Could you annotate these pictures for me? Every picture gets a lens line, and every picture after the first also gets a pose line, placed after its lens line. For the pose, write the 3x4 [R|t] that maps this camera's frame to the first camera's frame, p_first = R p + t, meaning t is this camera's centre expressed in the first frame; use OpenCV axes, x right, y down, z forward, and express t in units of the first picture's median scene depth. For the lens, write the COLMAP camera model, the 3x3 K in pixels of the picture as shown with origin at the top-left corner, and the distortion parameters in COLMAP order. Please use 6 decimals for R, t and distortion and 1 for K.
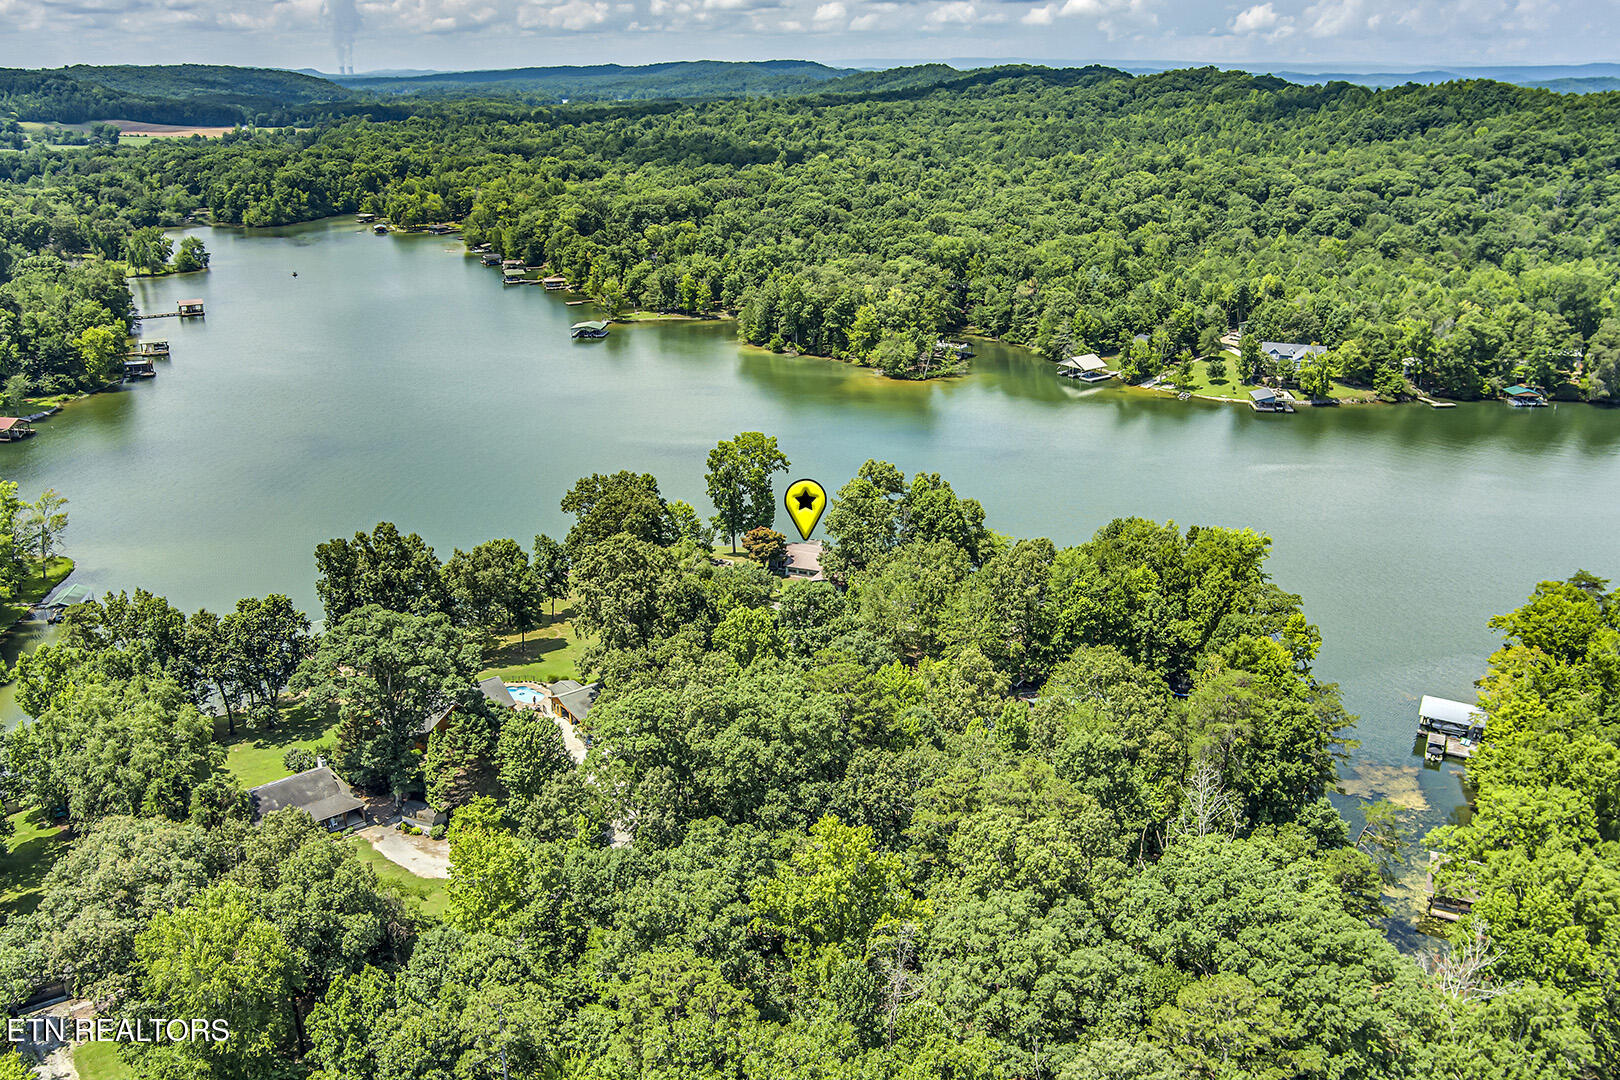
lens RADIAL K [[1328.5, 0, 787.1], [0, 1328.5, 545.7], [0, 0, 1]] dist [-0.079170, 0.031906]
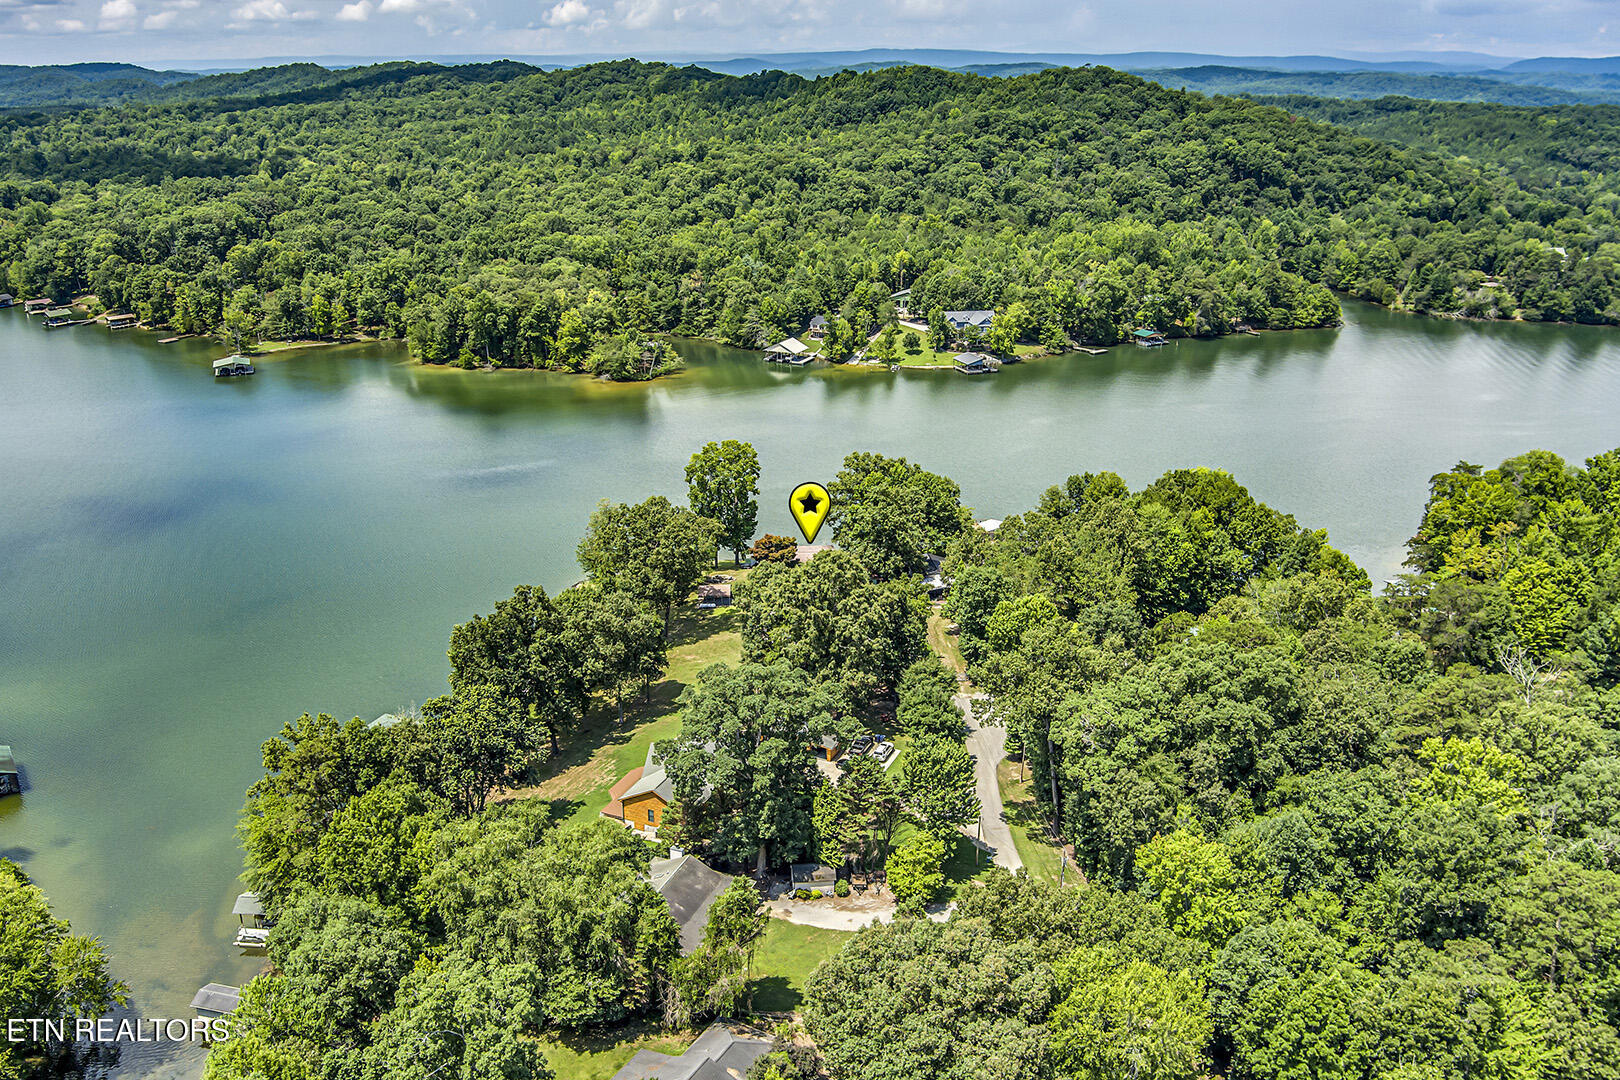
lens RADIAL K [[1337.3, 0, 782.2], [0, 1337.3, 540.3], [0, 0, 1]] dist [-0.073631, 0.013493]
pose [[0.893870, -0.153583, 0.421198, -0.240077], [0.154692, 0.987452, 0.031769, -0.022285], [-0.420792, 0.036758, 0.906412, 0.057449]]
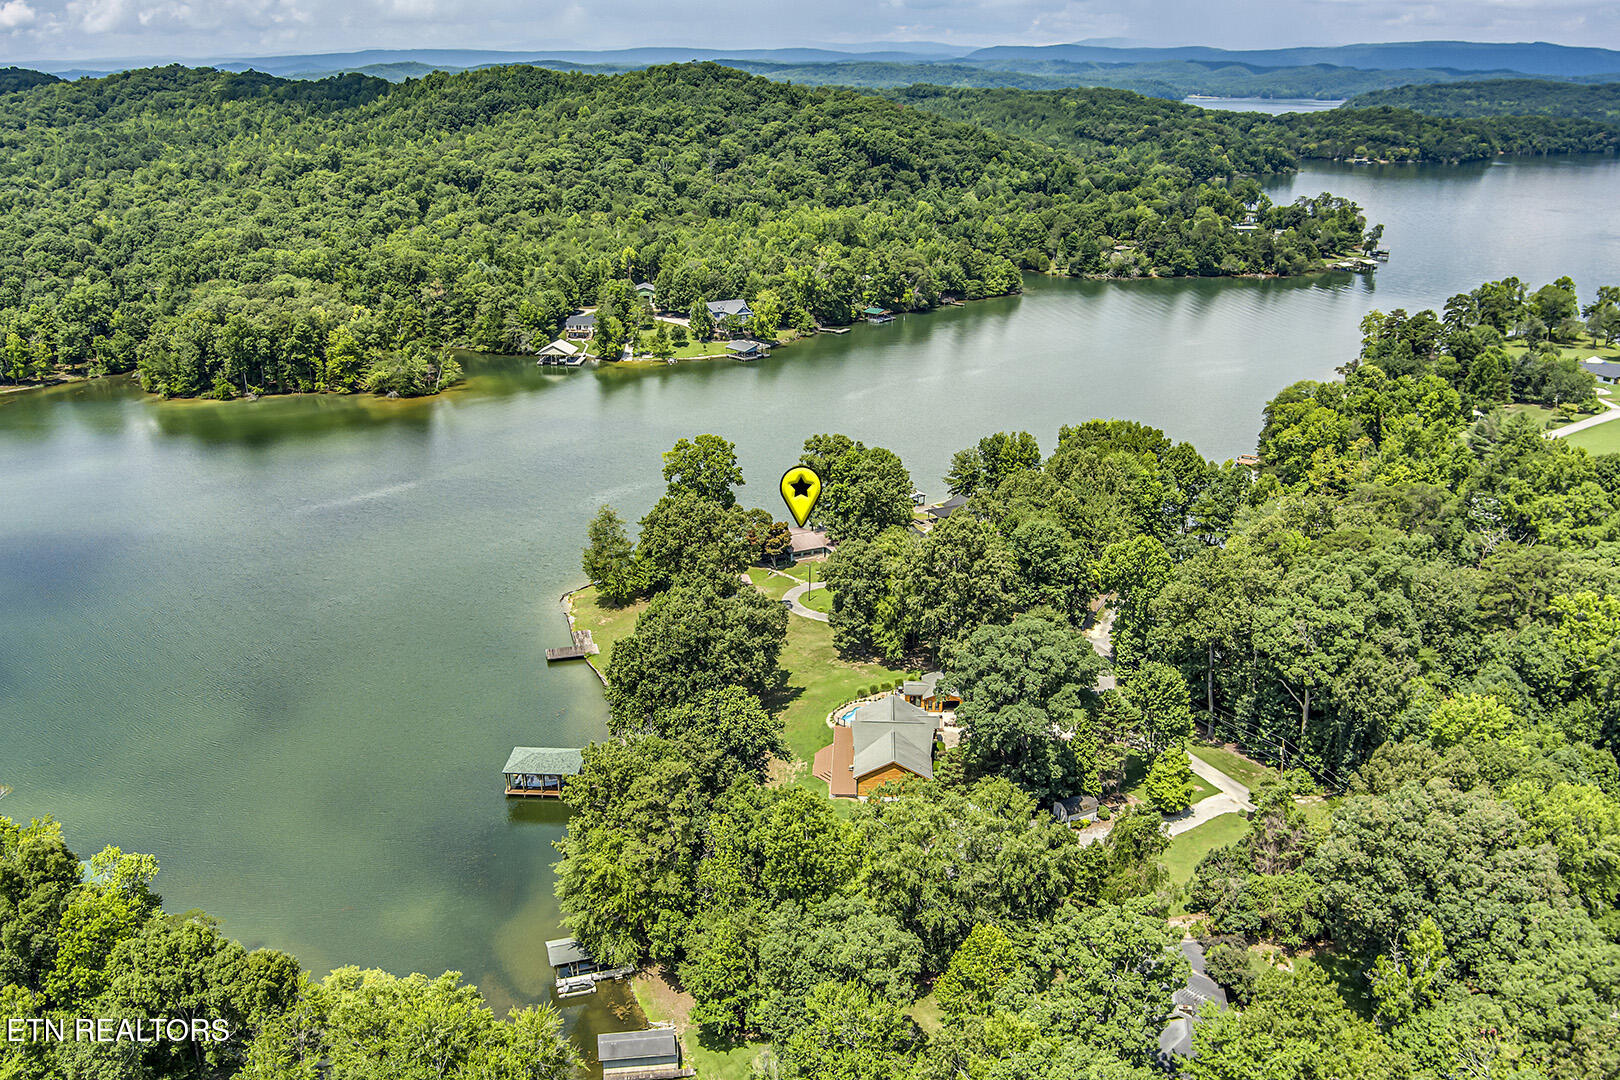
lens RADIAL K [[1328.5, 0, 787.1], [0, 1328.5, 545.7], [0, 0, 1]] dist [-0.079170, 0.031906]
pose [[0.682495, -0.256936, 0.684240, -0.392537], [0.254092, 0.961189, 0.107487, -0.056149], [-0.685301, 0.100501, 0.721292, 0.148879]]
